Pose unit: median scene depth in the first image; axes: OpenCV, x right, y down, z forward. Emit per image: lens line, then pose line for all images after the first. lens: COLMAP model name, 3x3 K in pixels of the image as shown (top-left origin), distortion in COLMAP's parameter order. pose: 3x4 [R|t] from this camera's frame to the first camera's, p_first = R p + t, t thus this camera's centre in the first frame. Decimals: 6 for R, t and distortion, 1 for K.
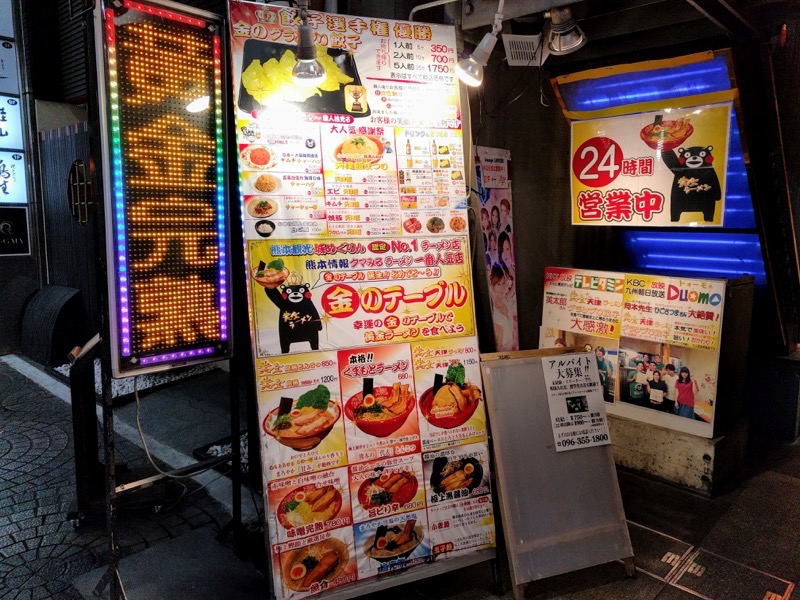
lens RADIAL K [[597.5, 0, 400.0], [0, 597.5, 300.0], [0, 0, 1]] dist [0.014169, -0.000247]
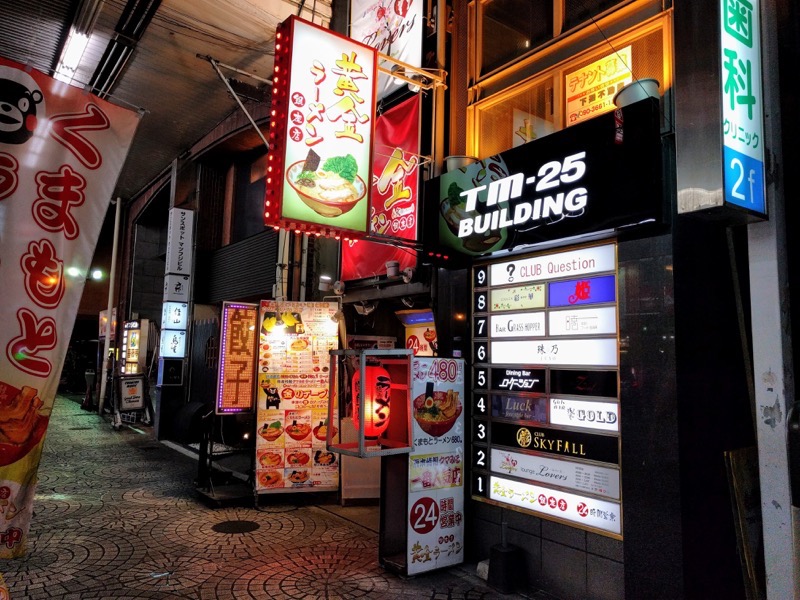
lens RADIAL K [[597.5, 0, 400.0], [0, 597.5, 300.0], [0, 0, 1]] dist [0.014169, -0.000247]
pose [[0.984928, -0.006557, -0.172839, 0.978040], [-0.036250, 0.969263, -0.243341, 0.255219], [0.169122, 0.245938, 0.954417, -1.900733]]
